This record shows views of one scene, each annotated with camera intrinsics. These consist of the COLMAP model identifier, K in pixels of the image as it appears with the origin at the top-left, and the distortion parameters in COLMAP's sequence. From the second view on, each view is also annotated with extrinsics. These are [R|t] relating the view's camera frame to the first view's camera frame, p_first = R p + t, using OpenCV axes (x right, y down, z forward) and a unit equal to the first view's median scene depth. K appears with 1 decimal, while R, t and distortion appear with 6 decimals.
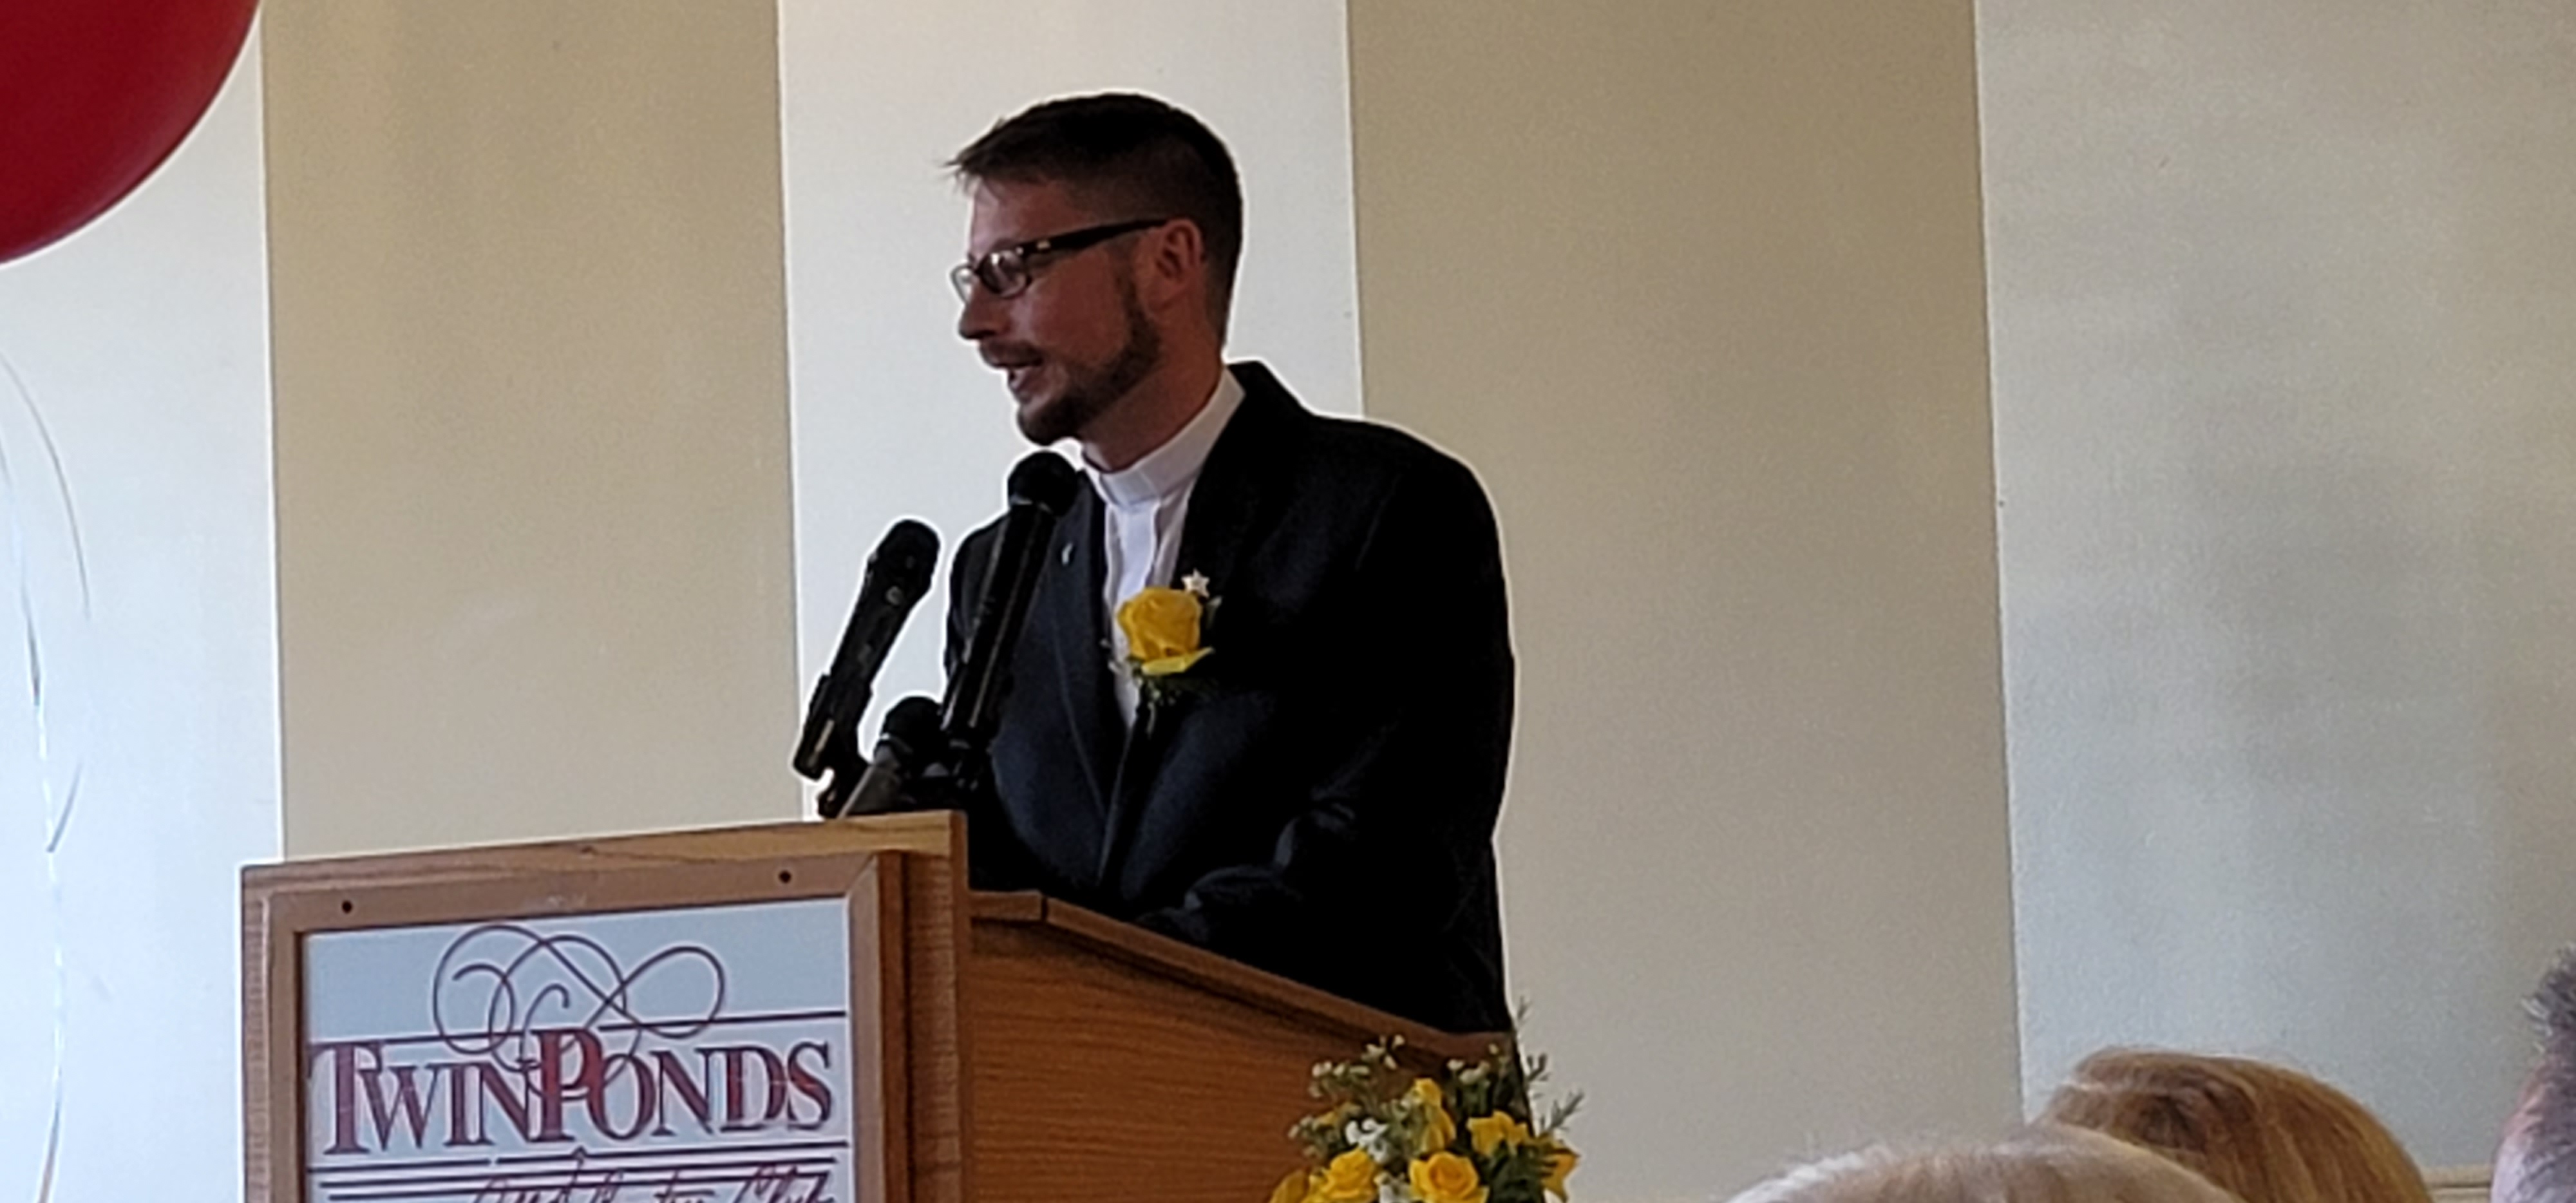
lens RADIAL K [[4949.9, 0, 1421.0], [0, 4949.9, 705.7], [0, 0, 1]] dist [0.111152, -0.111609]
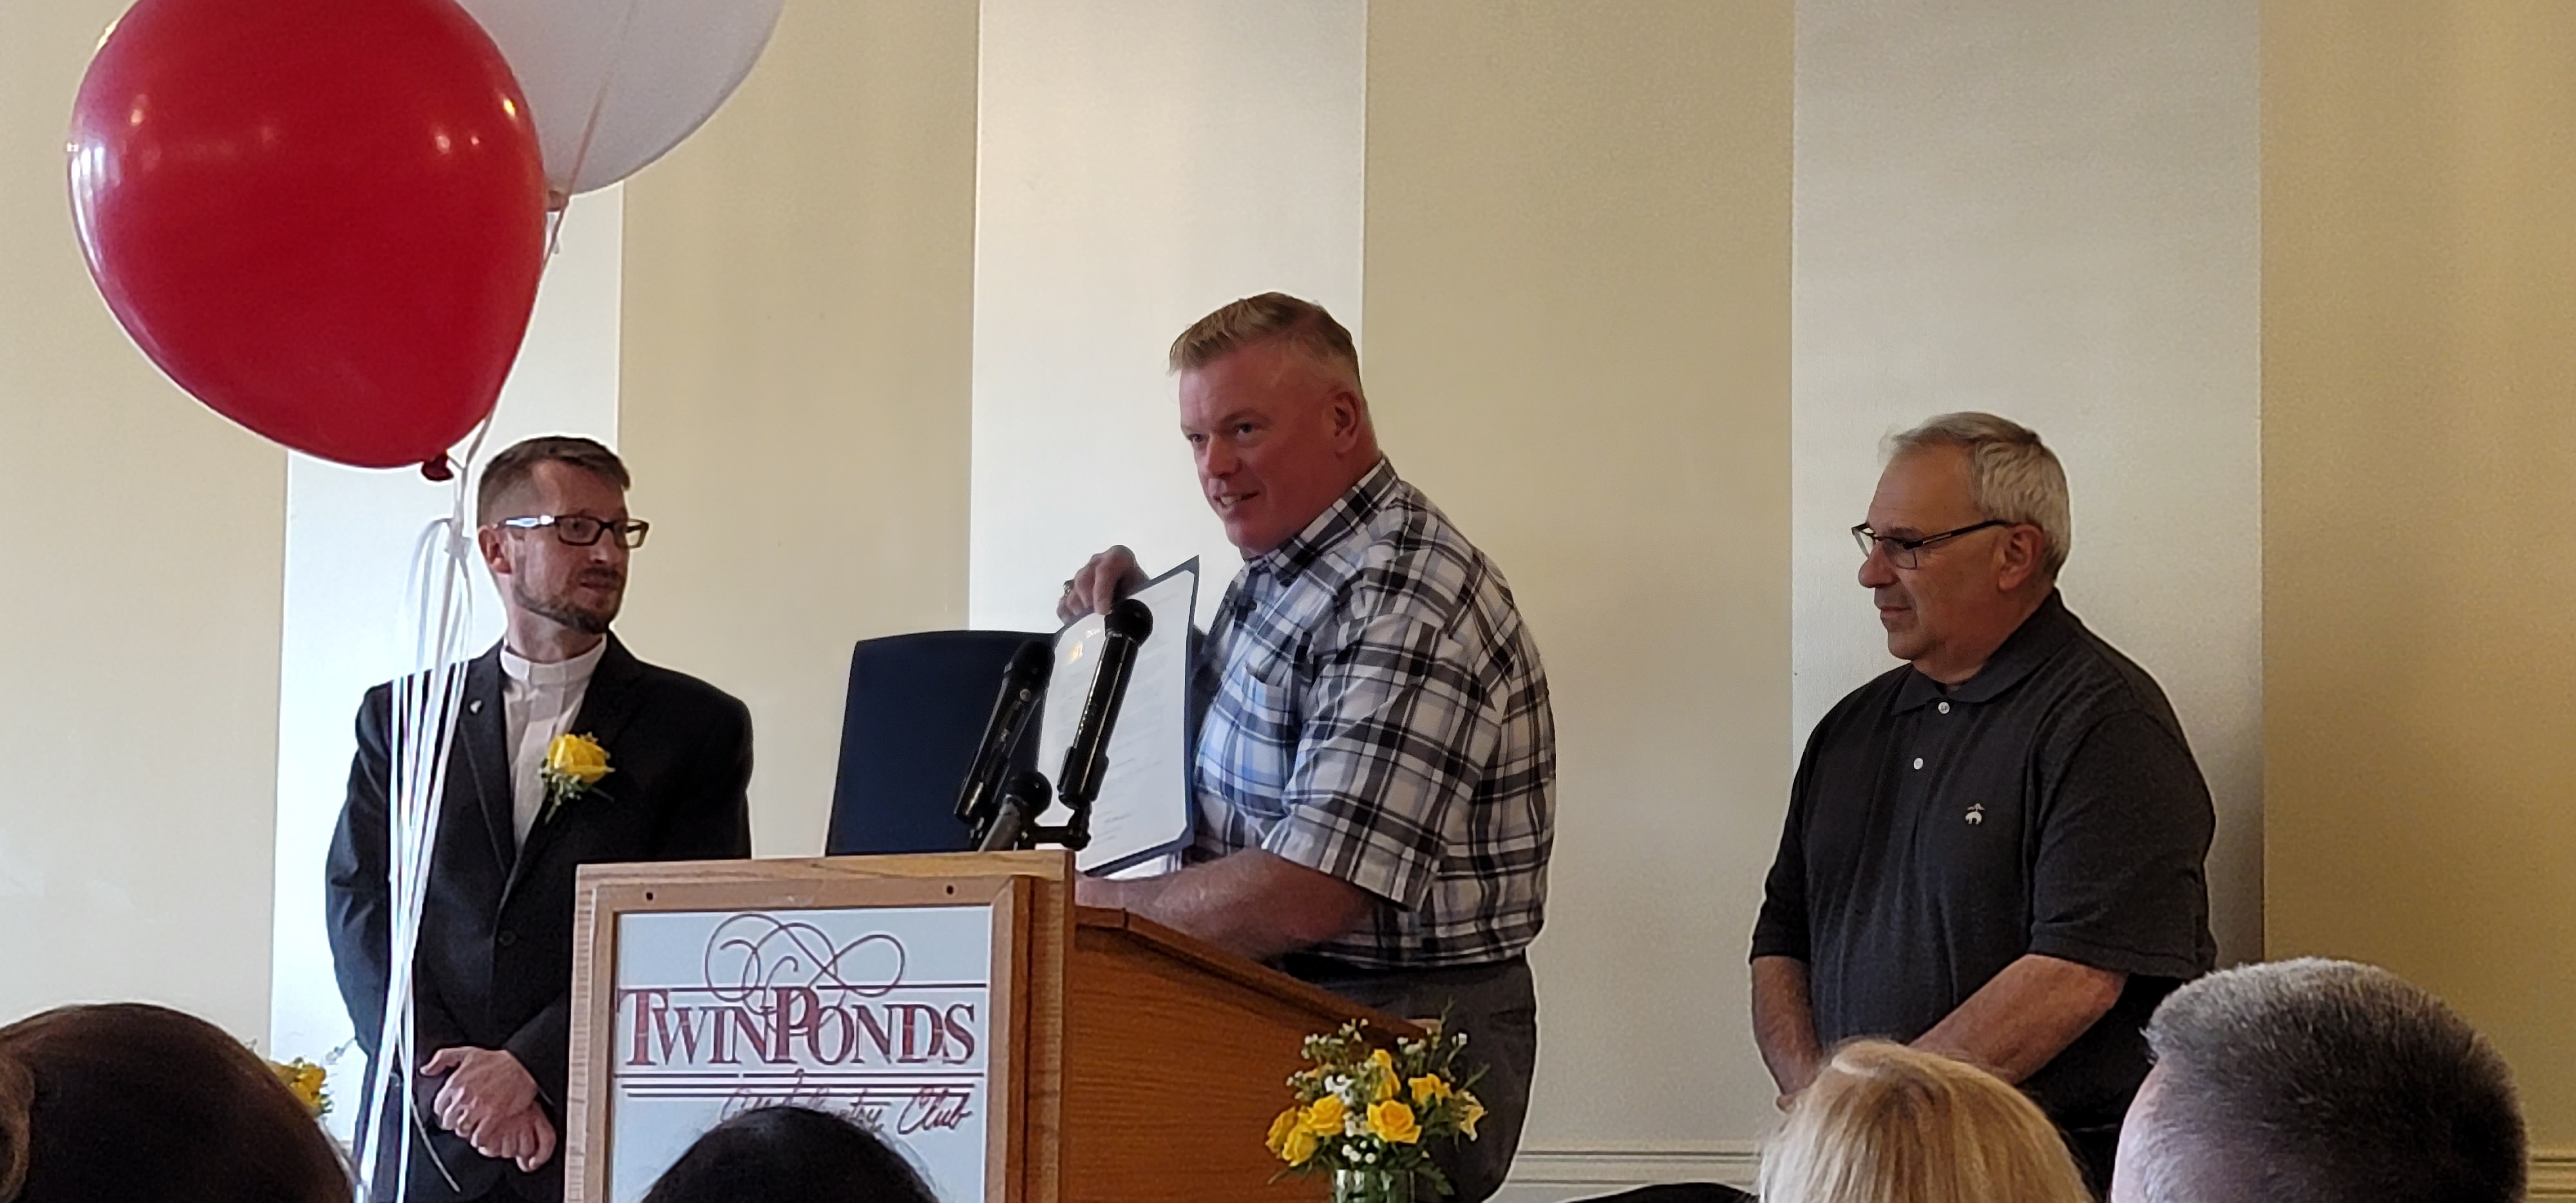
lens RADIAL K [[5276.2, 0, 1288.5], [0, 5276.2, 598.5], [0, 0, 1]] dist [0.071486, -0.249234]
pose [[0.998655, 0.046597, -0.022725, 0.002666], [-0.047290, 0.998400, -0.031007, -0.007621], [0.021244, 0.032040, 0.999261, -0.552221]]
